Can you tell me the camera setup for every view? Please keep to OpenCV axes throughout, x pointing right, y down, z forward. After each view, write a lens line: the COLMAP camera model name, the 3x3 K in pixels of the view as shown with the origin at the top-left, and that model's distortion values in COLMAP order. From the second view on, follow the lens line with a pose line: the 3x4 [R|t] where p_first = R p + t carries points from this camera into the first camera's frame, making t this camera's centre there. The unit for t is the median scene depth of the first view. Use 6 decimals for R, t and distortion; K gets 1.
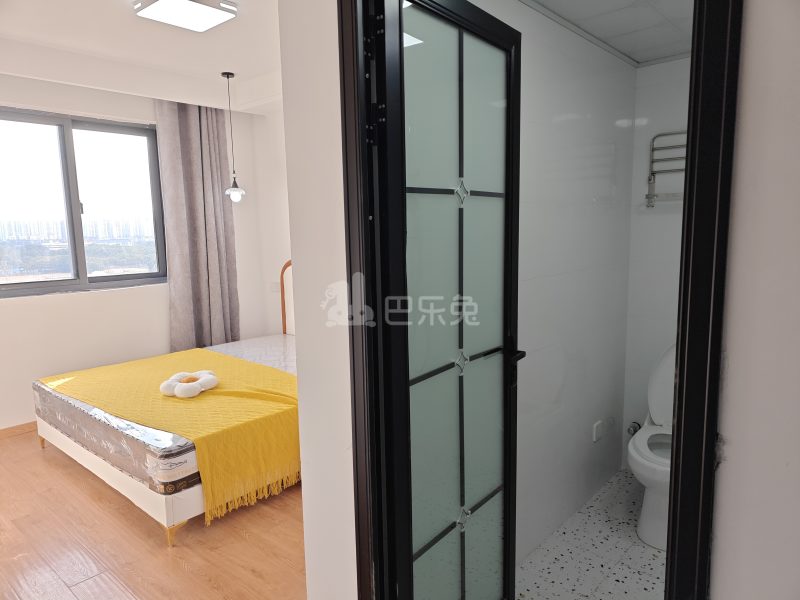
lens RADIAL K [[553.5, 0, 400.0], [0, 553.5, 300.0], [0, 0, 1]] dist [0.010912, 0.000565]
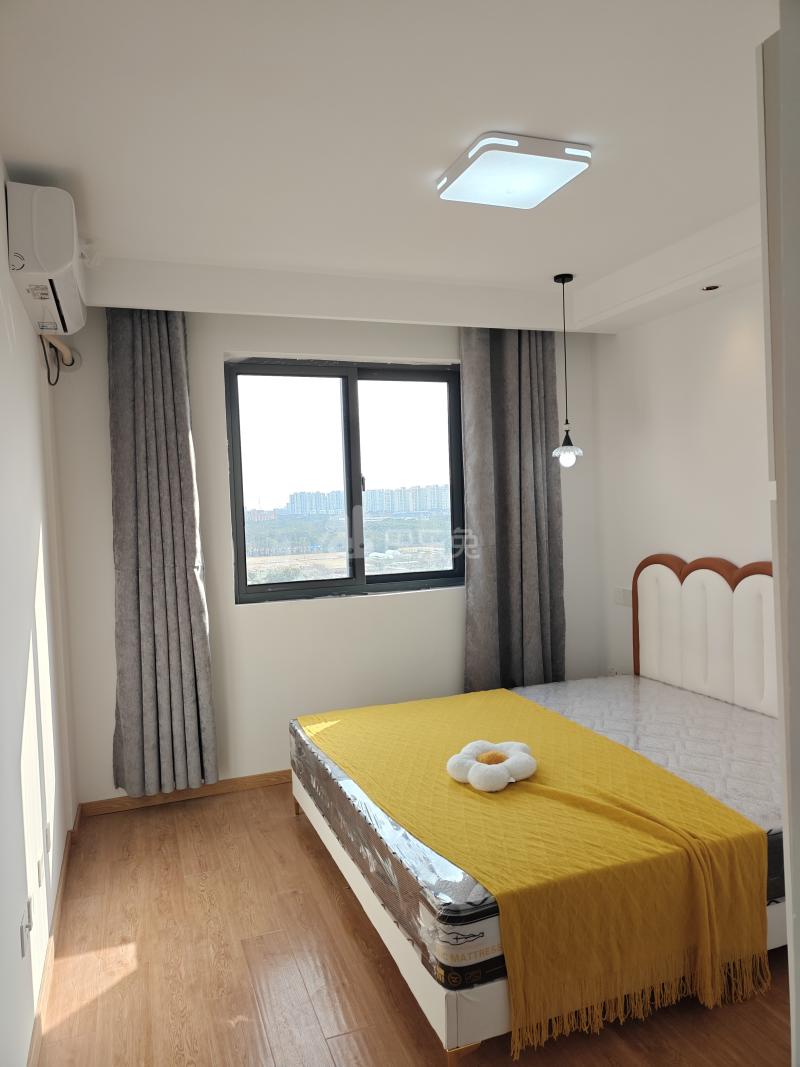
lens RADIAL K [[738.3, 0, 371.7], [0, 738.3, 533.4], [0, 0, 1]] dist [0.010912, 0.000565]
pose [[0.865574, 0.010013, -0.500681, -0.065512], [-0.050326, 0.996478, -0.067075, -0.032573], [0.498246, 0.083256, 0.863029, 0.155356]]
